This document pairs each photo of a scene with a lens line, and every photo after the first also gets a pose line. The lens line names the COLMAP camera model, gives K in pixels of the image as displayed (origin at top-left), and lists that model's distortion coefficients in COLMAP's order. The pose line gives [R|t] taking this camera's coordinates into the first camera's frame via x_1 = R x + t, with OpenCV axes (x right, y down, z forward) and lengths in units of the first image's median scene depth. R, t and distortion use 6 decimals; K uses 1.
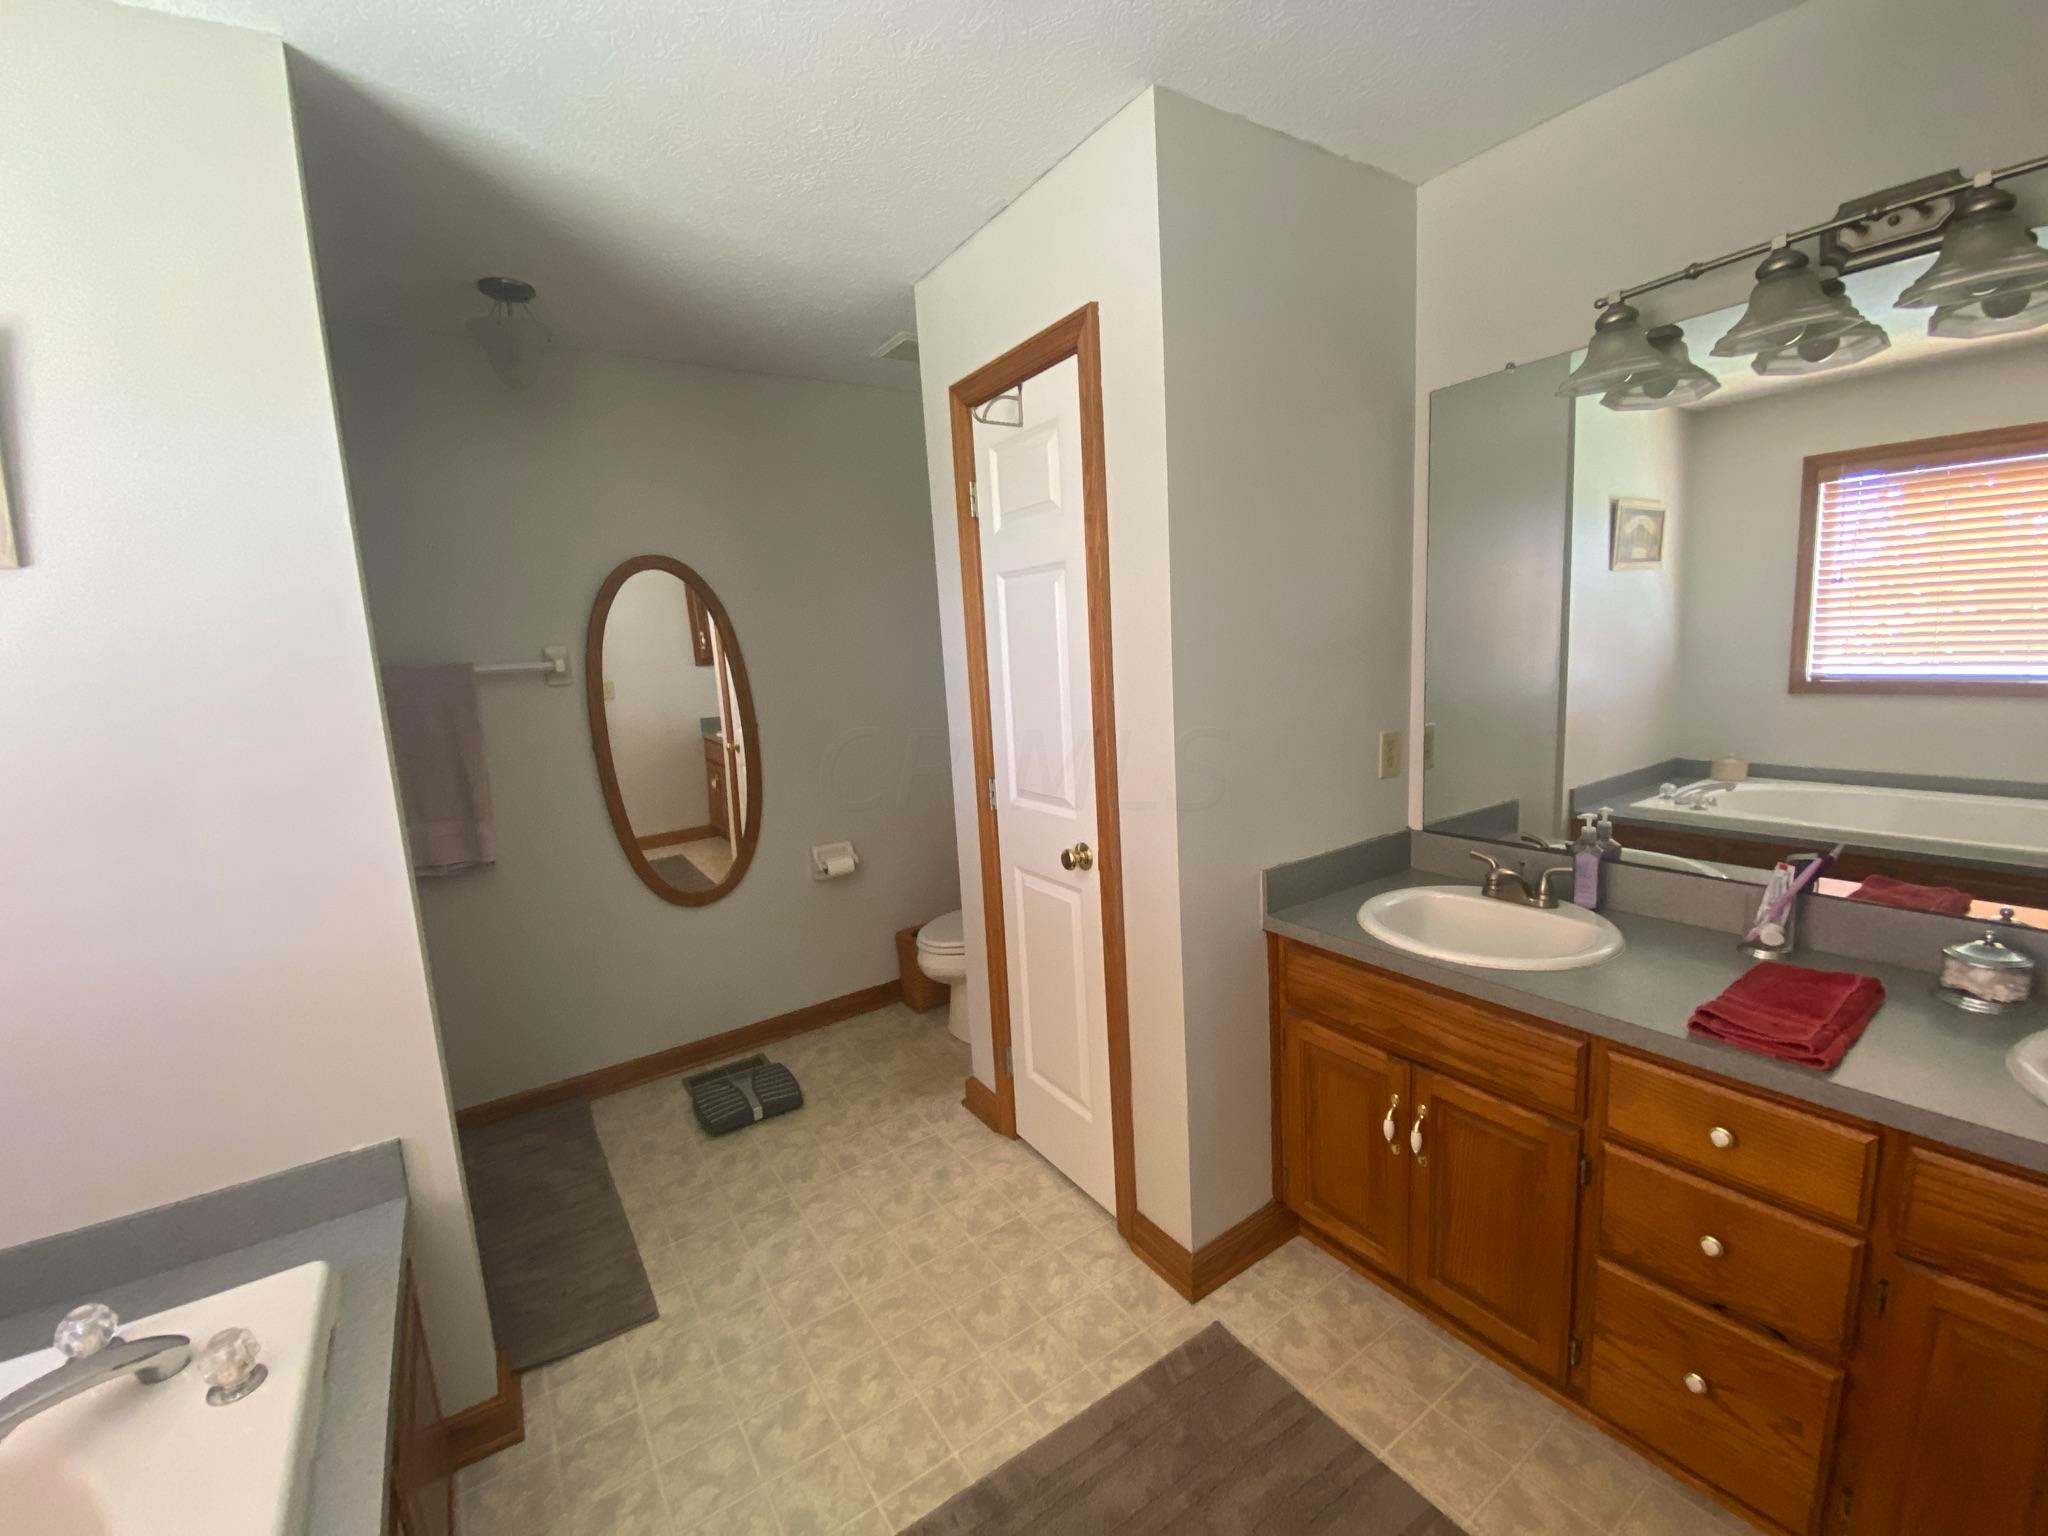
lens RADIAL K [[873.4, 0, 1024.0], [0, 873.4, 768.0], [0, 0, 1]] dist [0.000496, -0.000135]
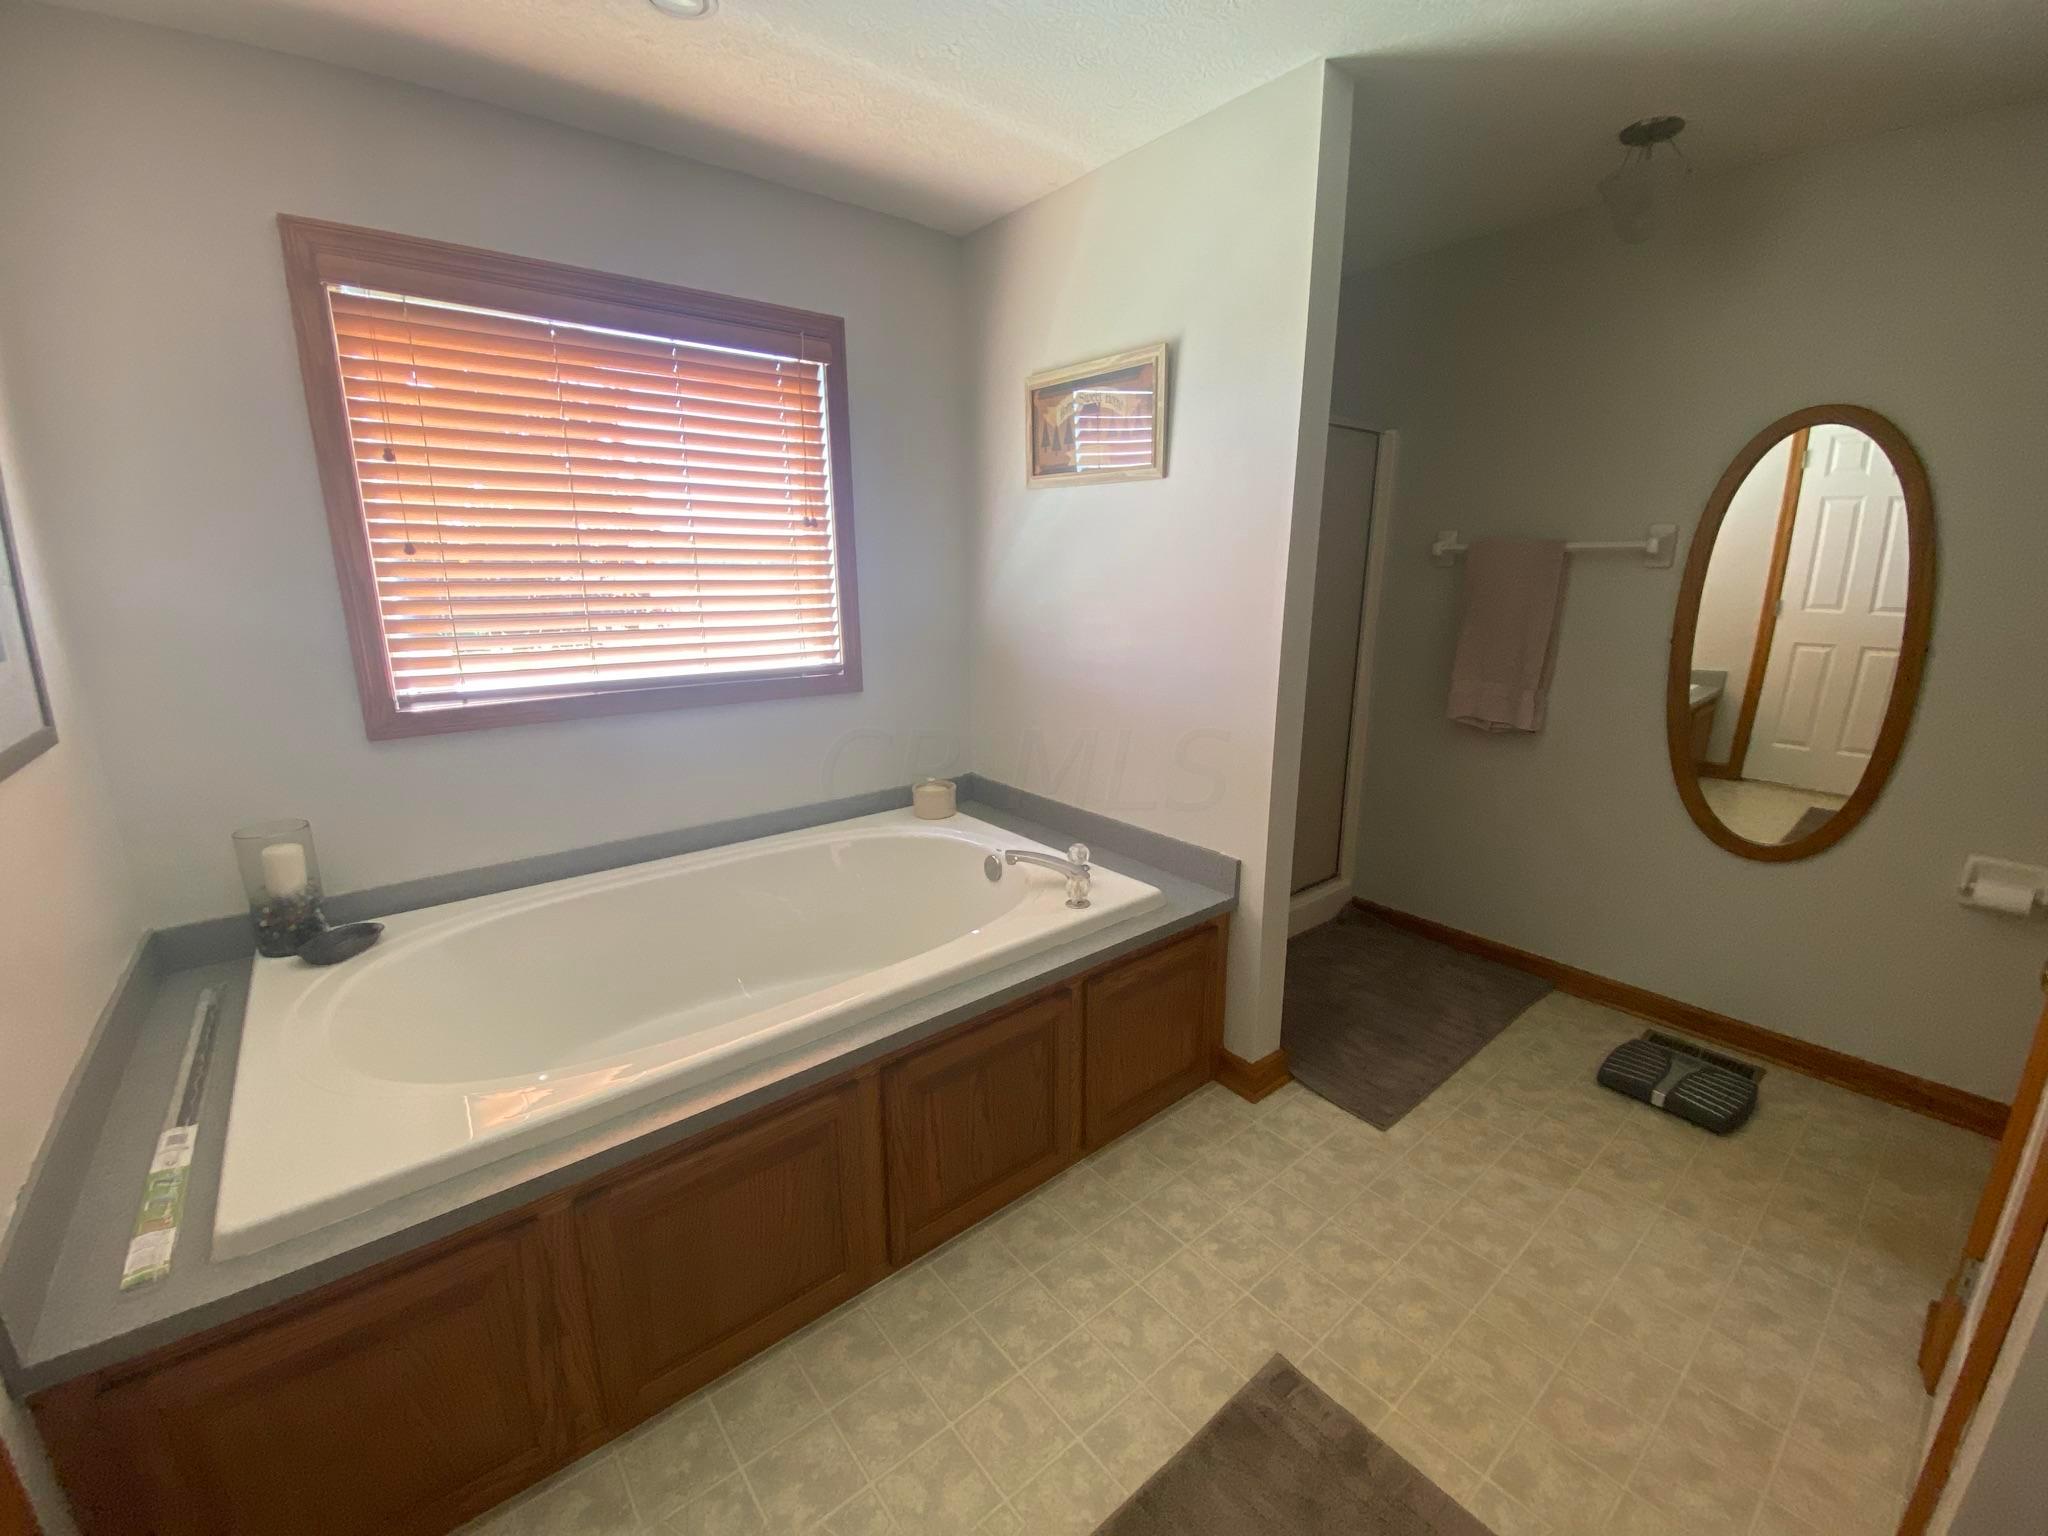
lens RADIAL K [[843.2, 0, 1024.0], [0, 843.2, 768.0], [0, 0, 1]] dist [-0.000423, -0.007517]
pose [[0.099498, 0.304865, -0.947184, 0.457382], [-0.163882, 0.943929, 0.286602, -0.072355], [0.981449, 0.126710, 0.143881, 0.311514]]
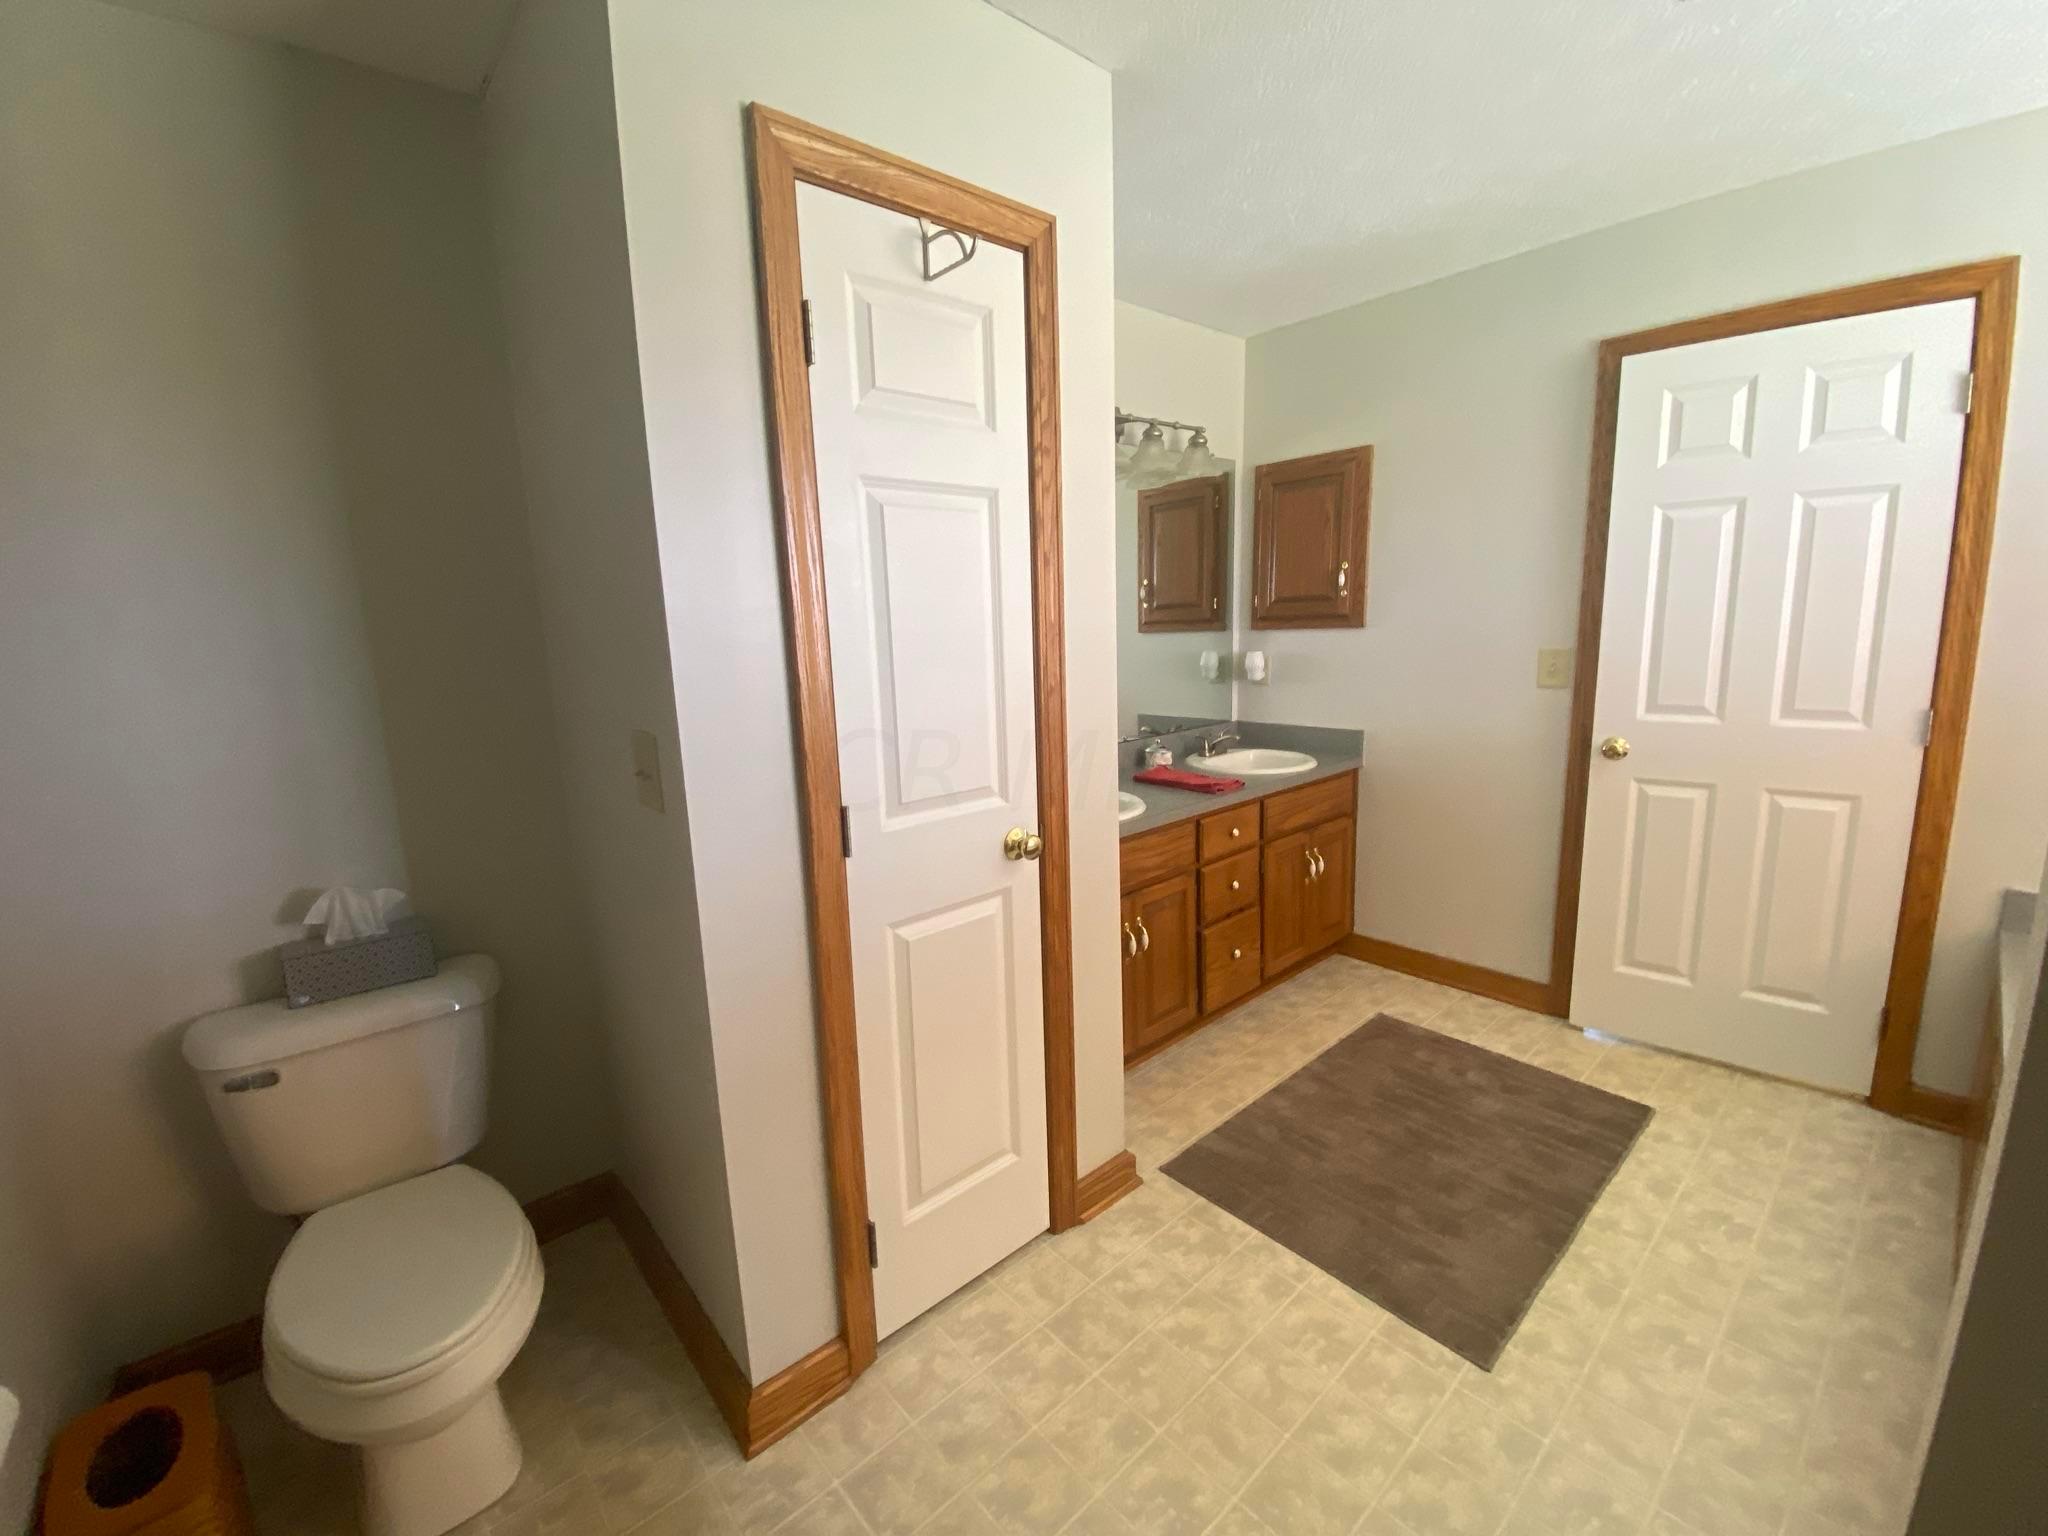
lens RADIAL K [[824.4, 0, 1024.0], [0, 824.4, 768.0], [0, 0, 1]] dist [0.000600, 0.000237]
pose [[-0.121093, -0.175587, 0.976988, -0.768766], [0.185955, 0.962794, 0.196084, -0.158232], [-0.975068, 0.205420, -0.083936, 1.146422]]
